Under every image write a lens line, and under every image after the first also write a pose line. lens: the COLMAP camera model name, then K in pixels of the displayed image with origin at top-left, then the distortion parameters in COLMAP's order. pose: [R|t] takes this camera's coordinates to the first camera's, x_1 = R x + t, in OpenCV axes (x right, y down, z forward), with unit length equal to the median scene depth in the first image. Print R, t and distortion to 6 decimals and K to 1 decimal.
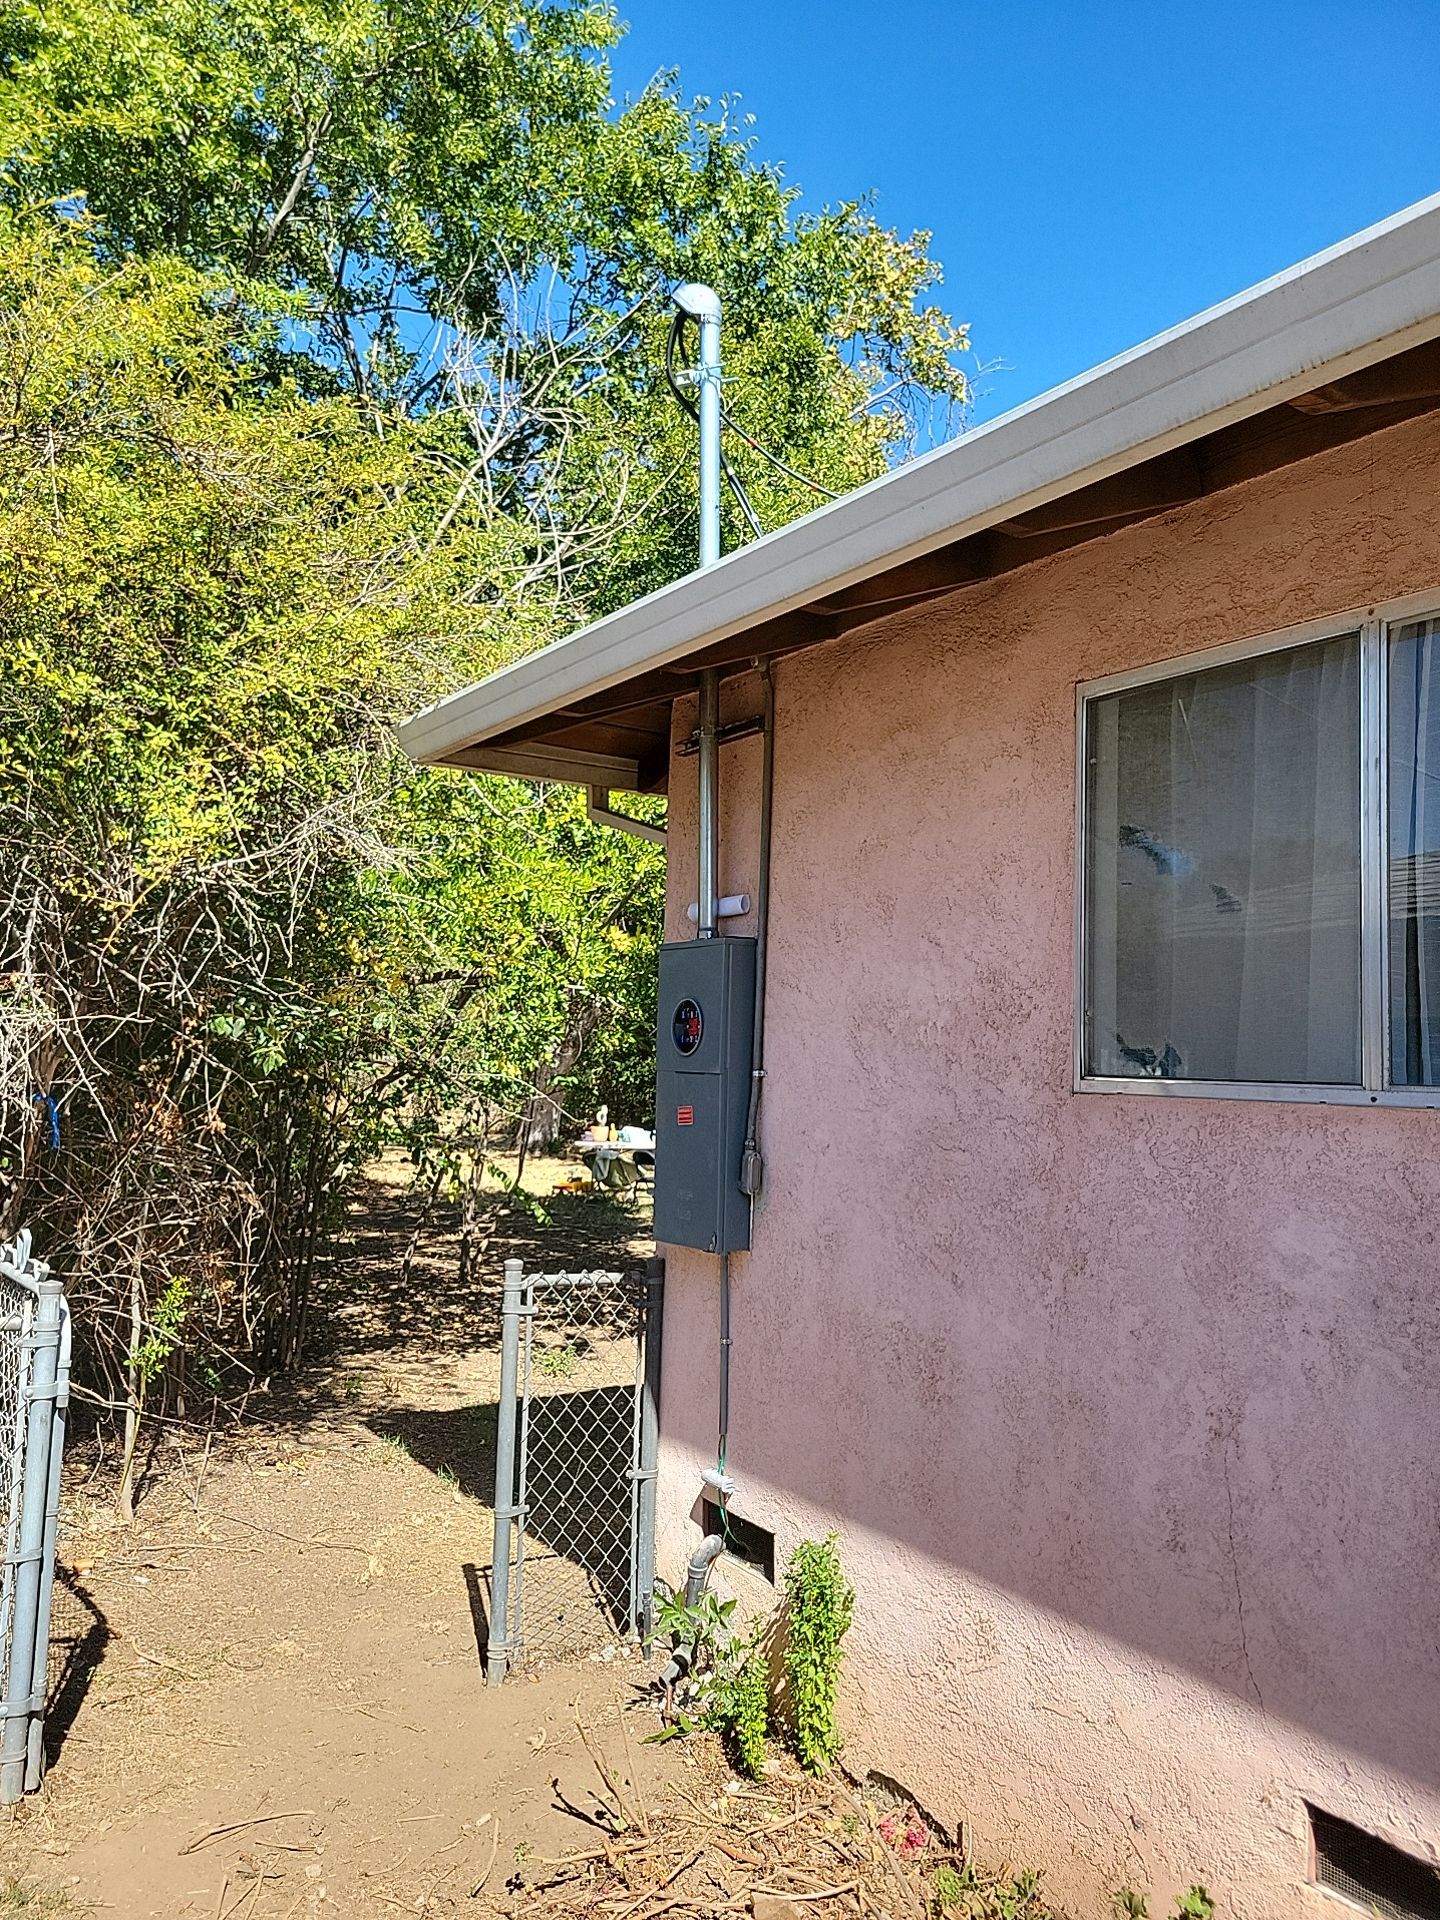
lens RADIAL K [[1430.1, 0, 723.3], [0, 1430.1, 965.0], [0, 0, 1]] dist [0.032981, -0.035965]
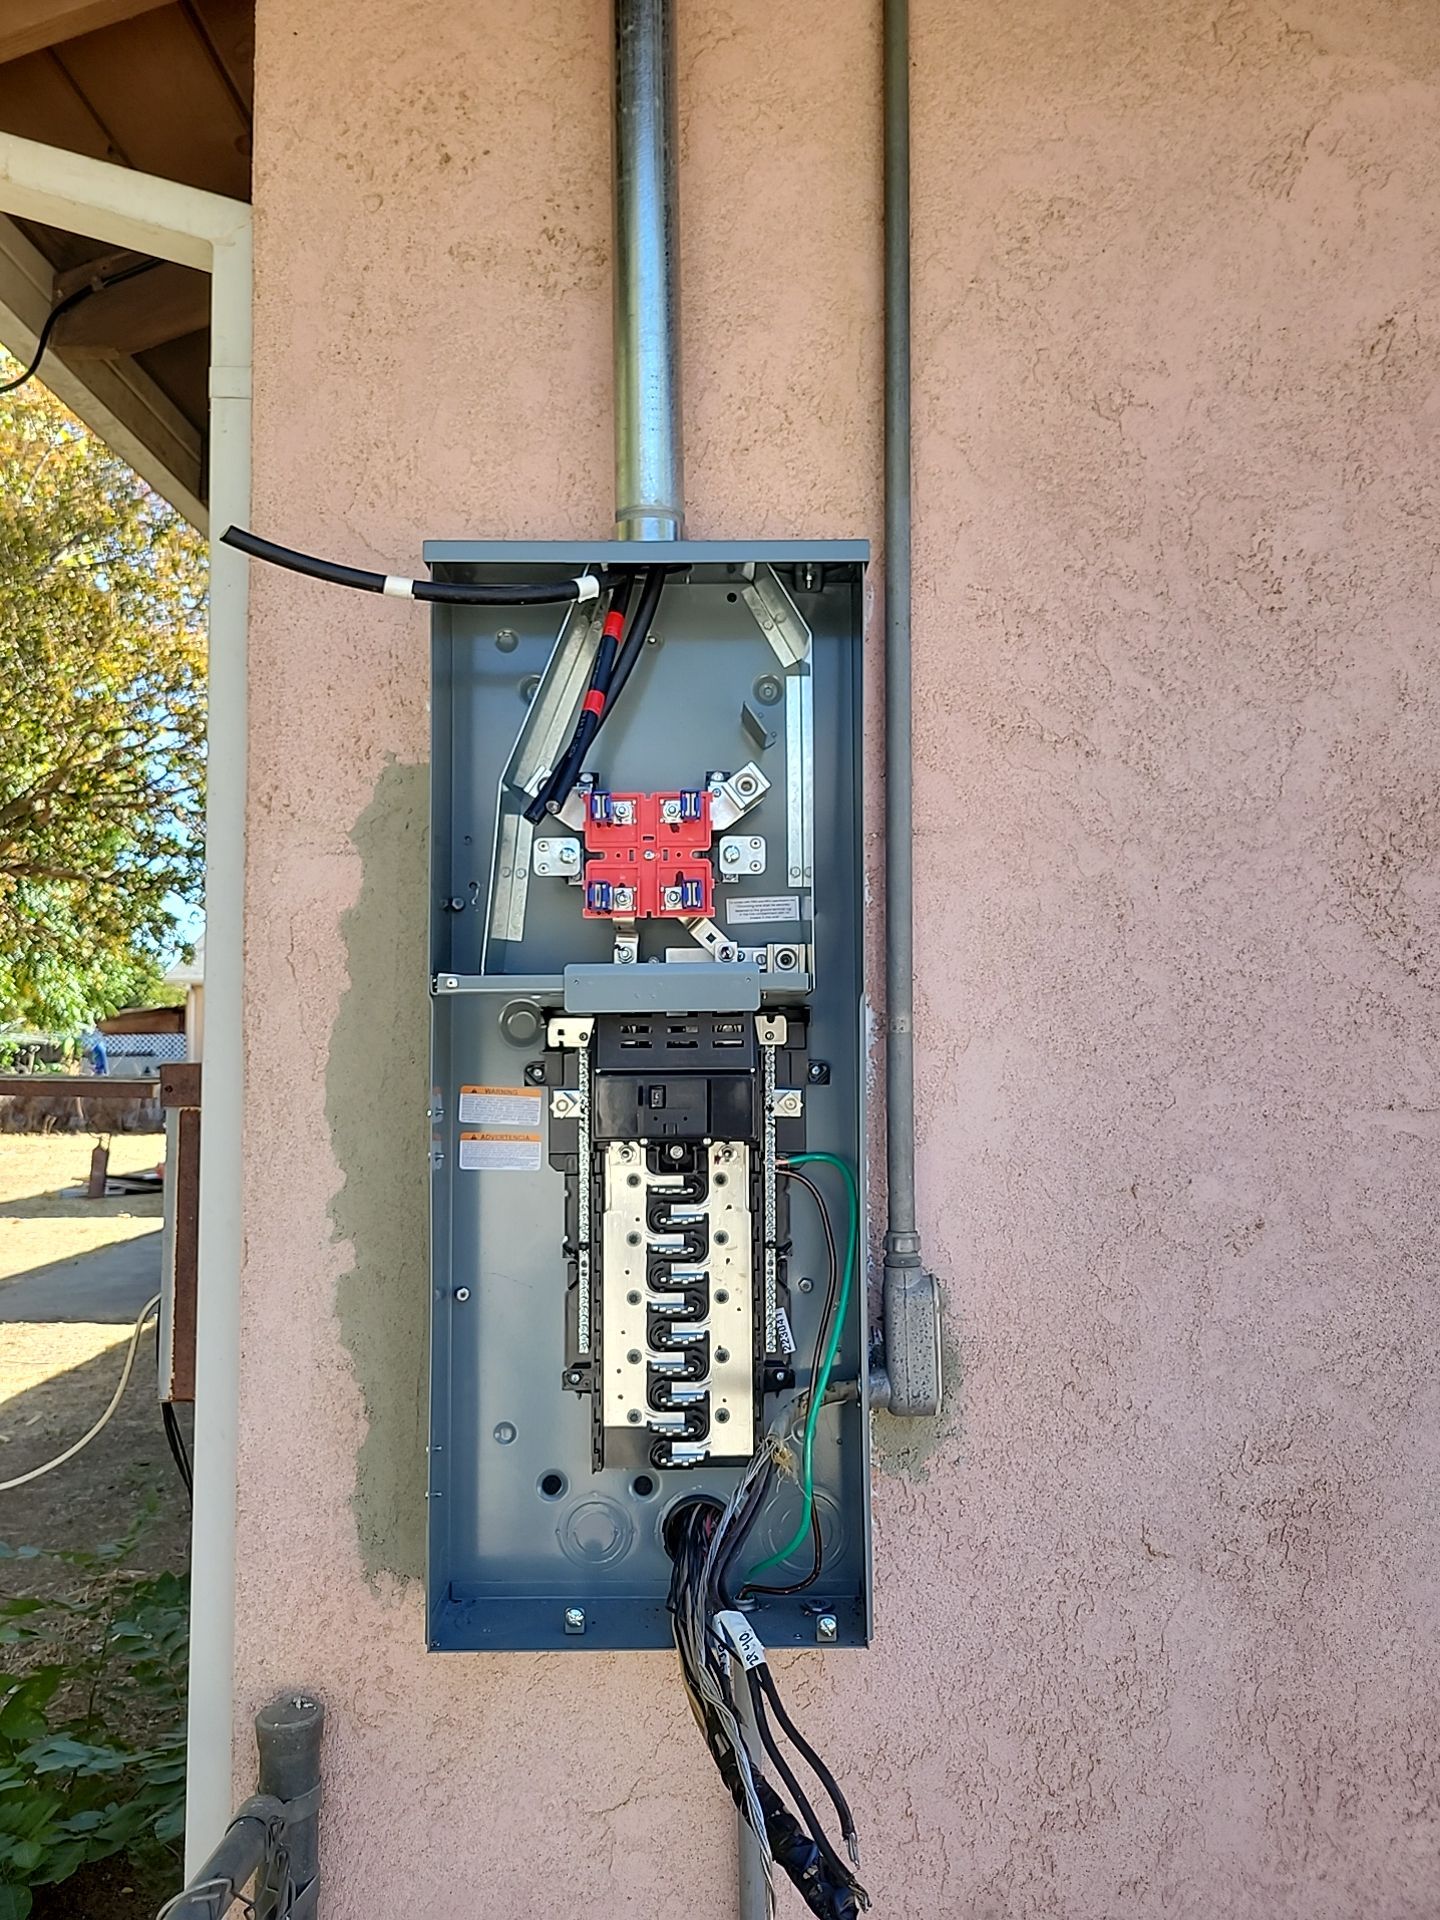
lens RADIAL K [[1430.1, 0, 722.4], [0, 1430.1, 951.4], [0, 0, 1]] dist [0.032981, -0.035965]
pose [[0.563086, 0.018320, 0.826196, -0.290784], [-0.037512, 0.999290, 0.003408, 0.073054], [-0.825547, -0.032911, 0.563373, 0.994555]]
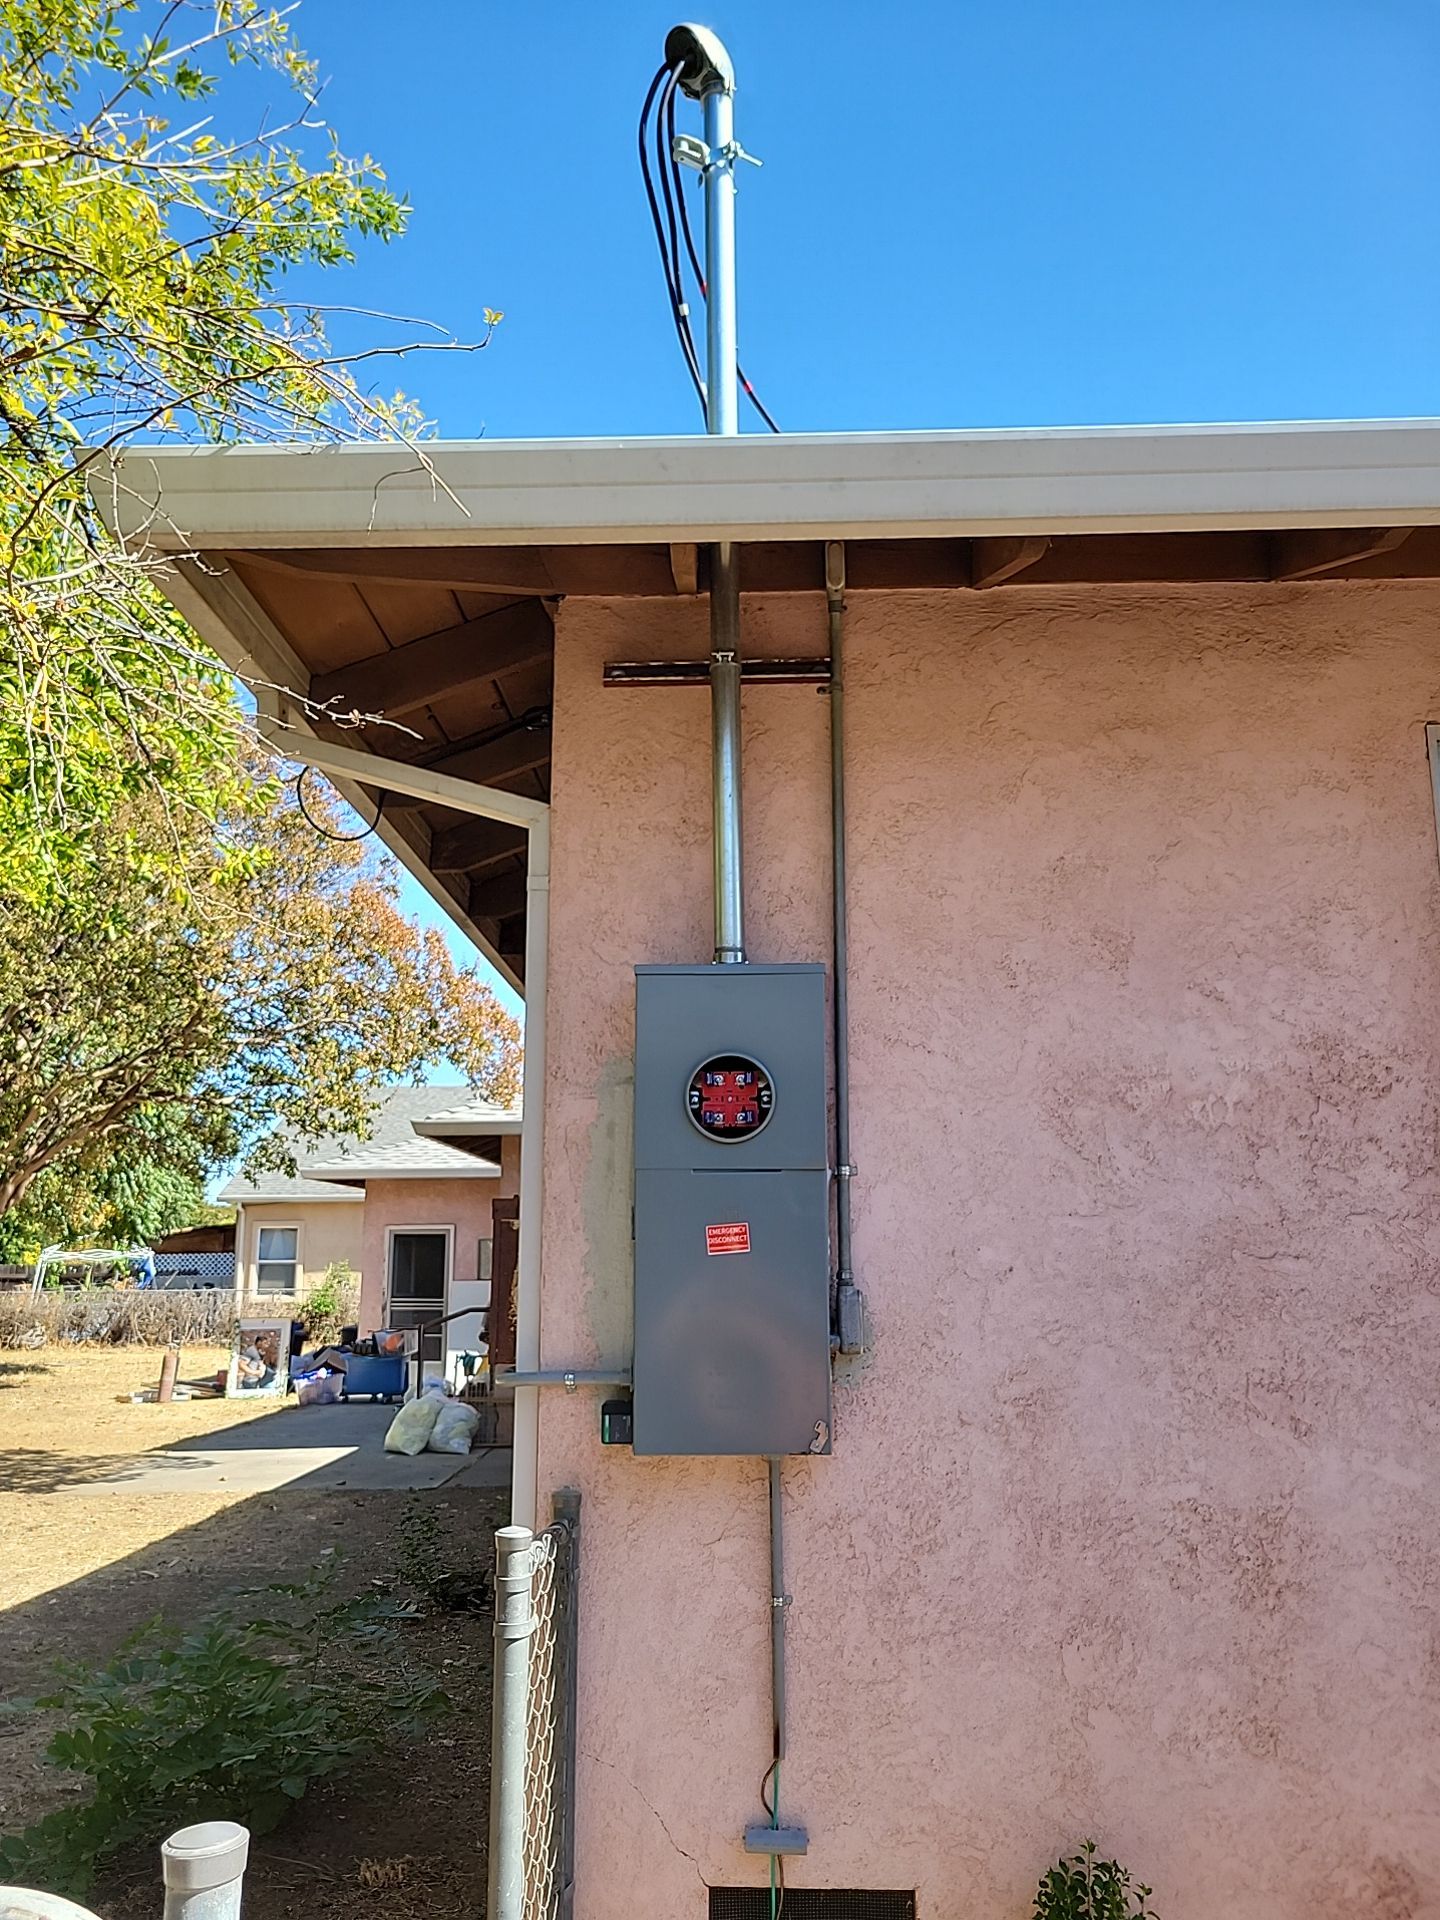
lens RADIAL K [[1430.1, 0, 713.4], [0, 1430.1, 989.4], [0, 0, 1]] dist [0.032981, -0.035965]
pose [[0.581435, 0.122948, 0.804249, -0.651864], [-0.037880, 0.991535, -0.124193, 0.089407], [-0.812711, 0.041745, 0.581170, 0.758786]]
